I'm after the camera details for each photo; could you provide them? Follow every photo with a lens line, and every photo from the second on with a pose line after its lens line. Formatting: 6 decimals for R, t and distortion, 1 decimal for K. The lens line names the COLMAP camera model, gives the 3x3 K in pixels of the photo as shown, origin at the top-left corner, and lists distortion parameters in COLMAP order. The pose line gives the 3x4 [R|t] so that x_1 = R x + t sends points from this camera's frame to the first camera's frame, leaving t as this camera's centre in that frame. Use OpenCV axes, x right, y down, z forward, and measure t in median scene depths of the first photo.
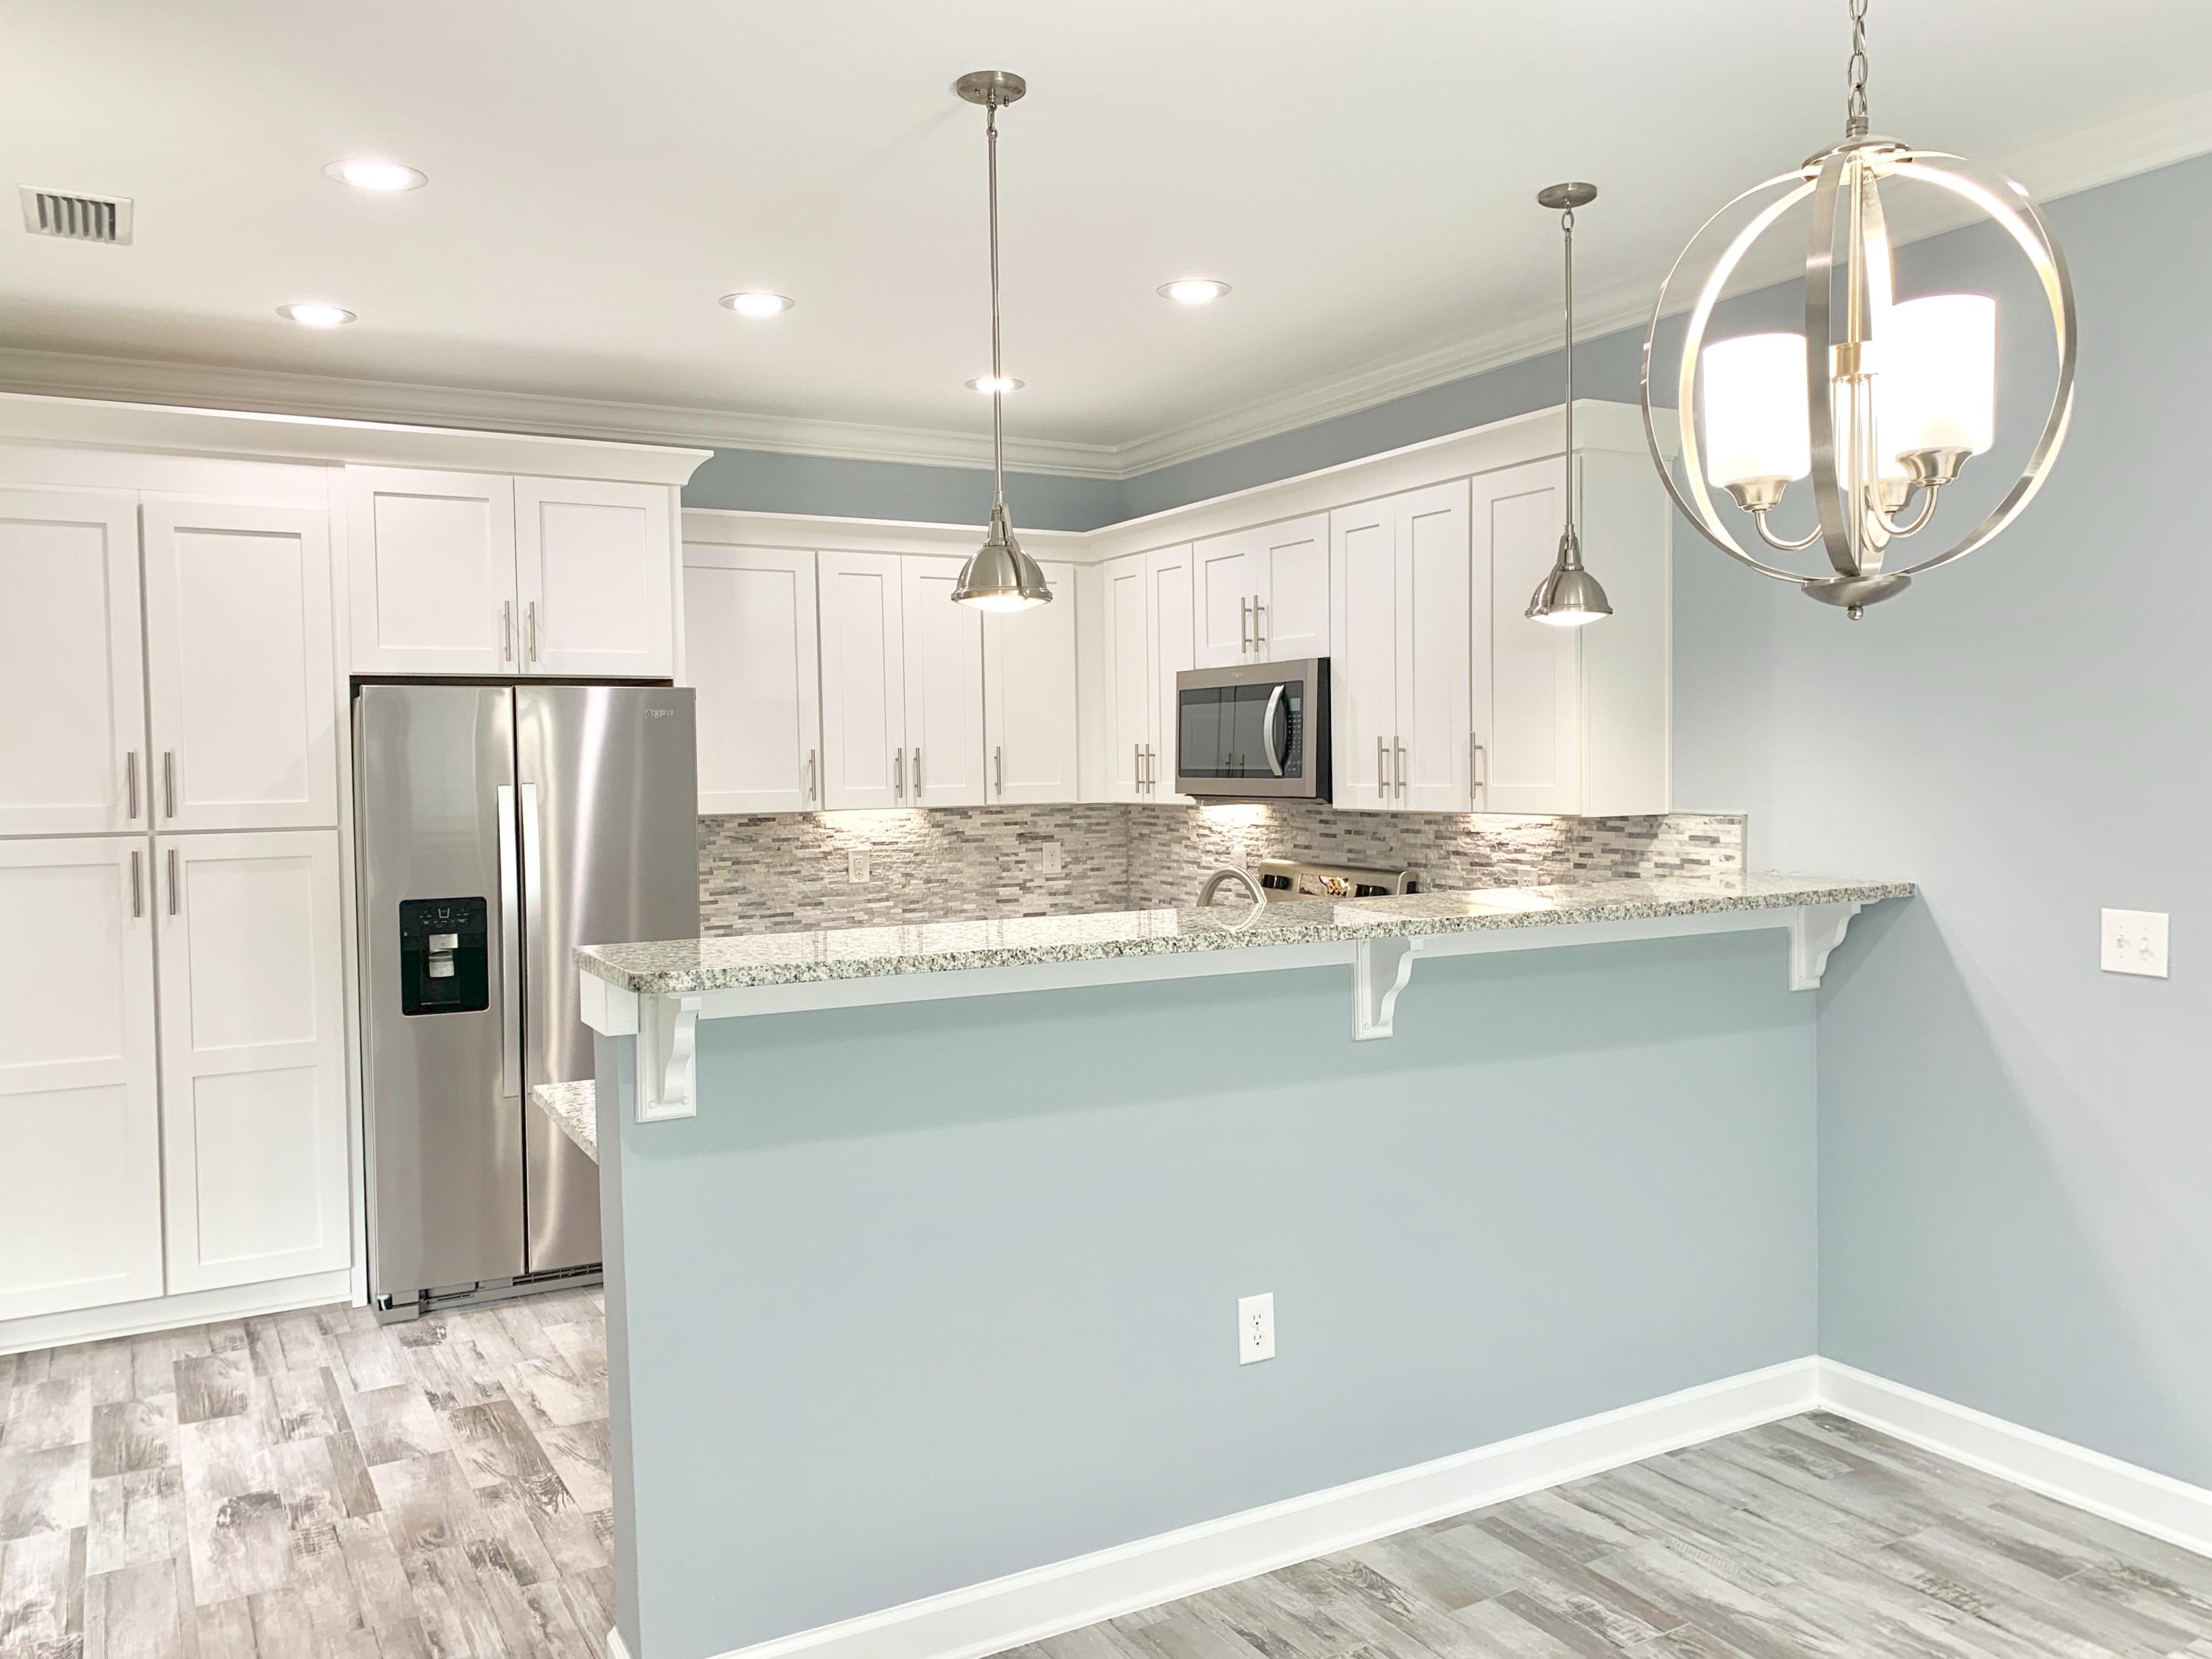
lens RADIAL K [[1703.4, 0, 1110.8], [0, 1703.4, 818.9], [0, 0, 1]] dist [0.043616, -0.052851]
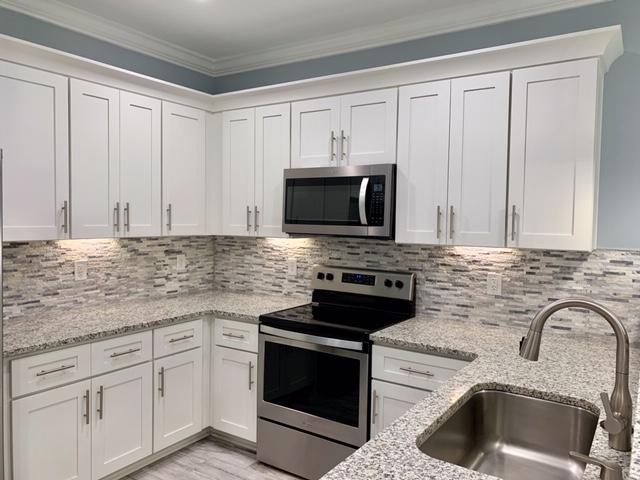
lens RADIAL K [[492.8, 0, 324.5], [0, 492.8, 238.8], [0, 0, 1]] dist [0.043616, -0.052851]
pose [[0.886499, 0.008535, 0.462651, -0.199941], [-0.012472, 0.999907, 0.005451, -0.012585], [-0.462562, -0.010603, 0.886524, 0.545419]]
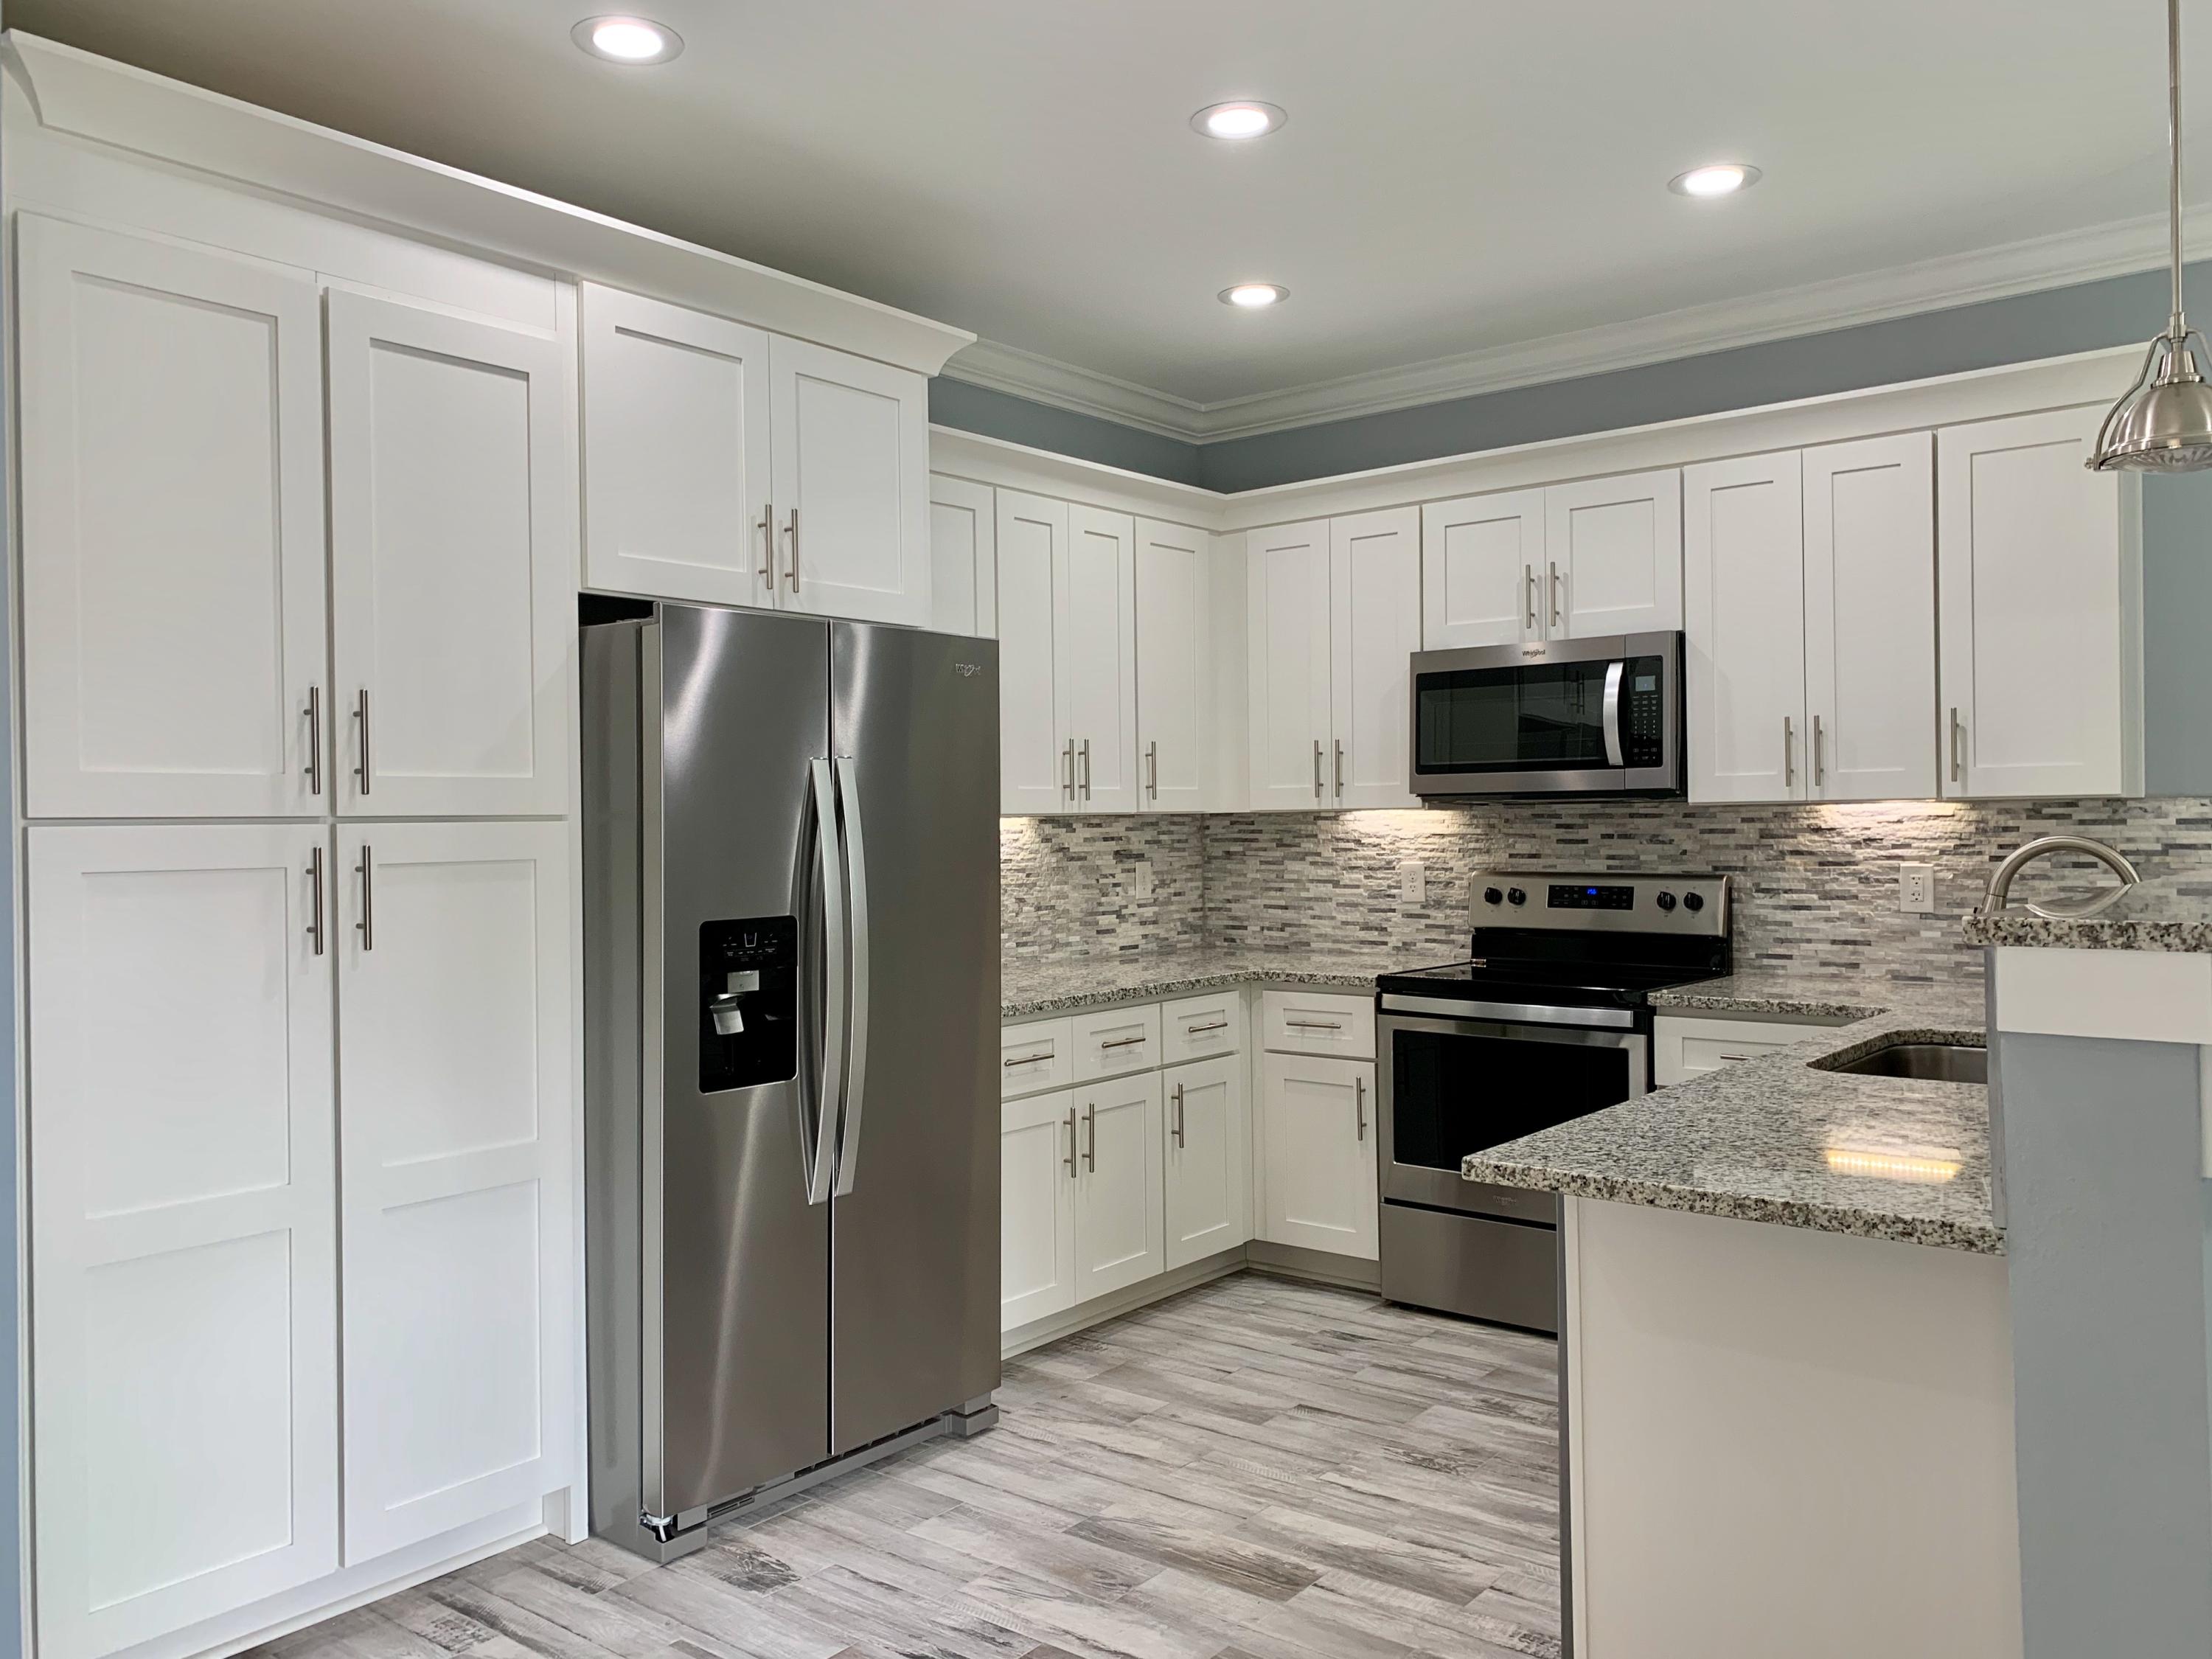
lens RADIAL K [[1703.4, 0, 1098.2], [0, 1703.4, 820.9], [0, 0, 1]] dist [0.043616, -0.052851]
pose [[0.930500, 0.001250, 0.366290, -0.479588], [0.013388, 0.999210, -0.037422, 0.032684], [-0.366047, 0.039725, 0.929748, 0.290625]]
